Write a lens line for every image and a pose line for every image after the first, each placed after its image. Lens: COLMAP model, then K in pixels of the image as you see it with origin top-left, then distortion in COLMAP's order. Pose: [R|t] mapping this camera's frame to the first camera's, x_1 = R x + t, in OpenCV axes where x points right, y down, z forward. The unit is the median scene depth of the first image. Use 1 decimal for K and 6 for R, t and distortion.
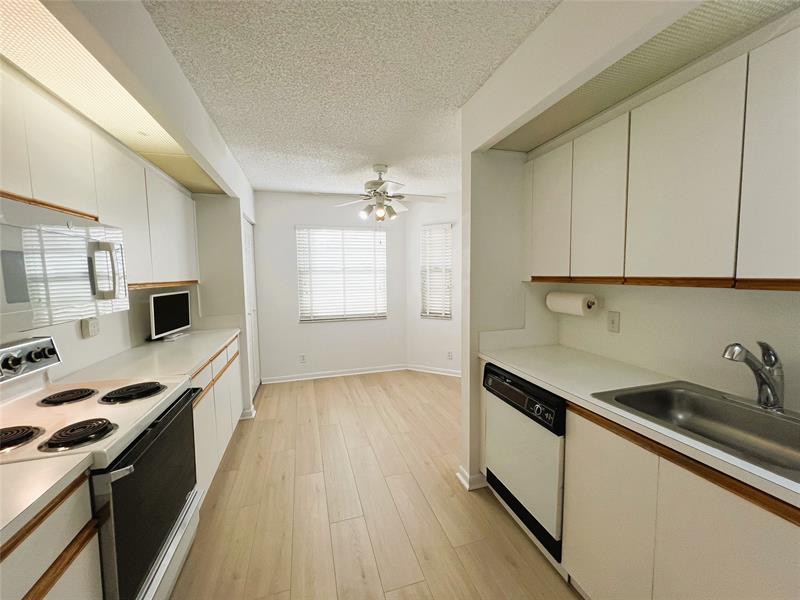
lens RADIAL K [[319.5, 0, 400.0], [0, 319.5, 300.0], [0, 0, 1]] dist [0.000502, 0.000053]
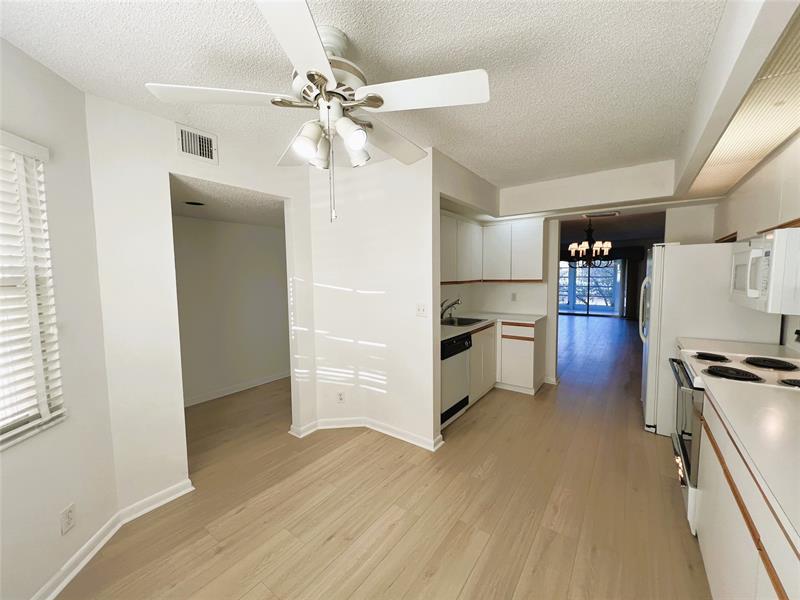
lens RADIAL K [[319.5, 0, 400.0], [0, 319.5, 300.0], [0, 0, 1]] dist [0.000502, 0.000053]
pose [[-0.604503, -0.038438, 0.795675, -0.460019], [0.083252, 0.990317, 0.111090, -0.104116], [-0.792241, 0.133396, -0.595450, 1.192796]]
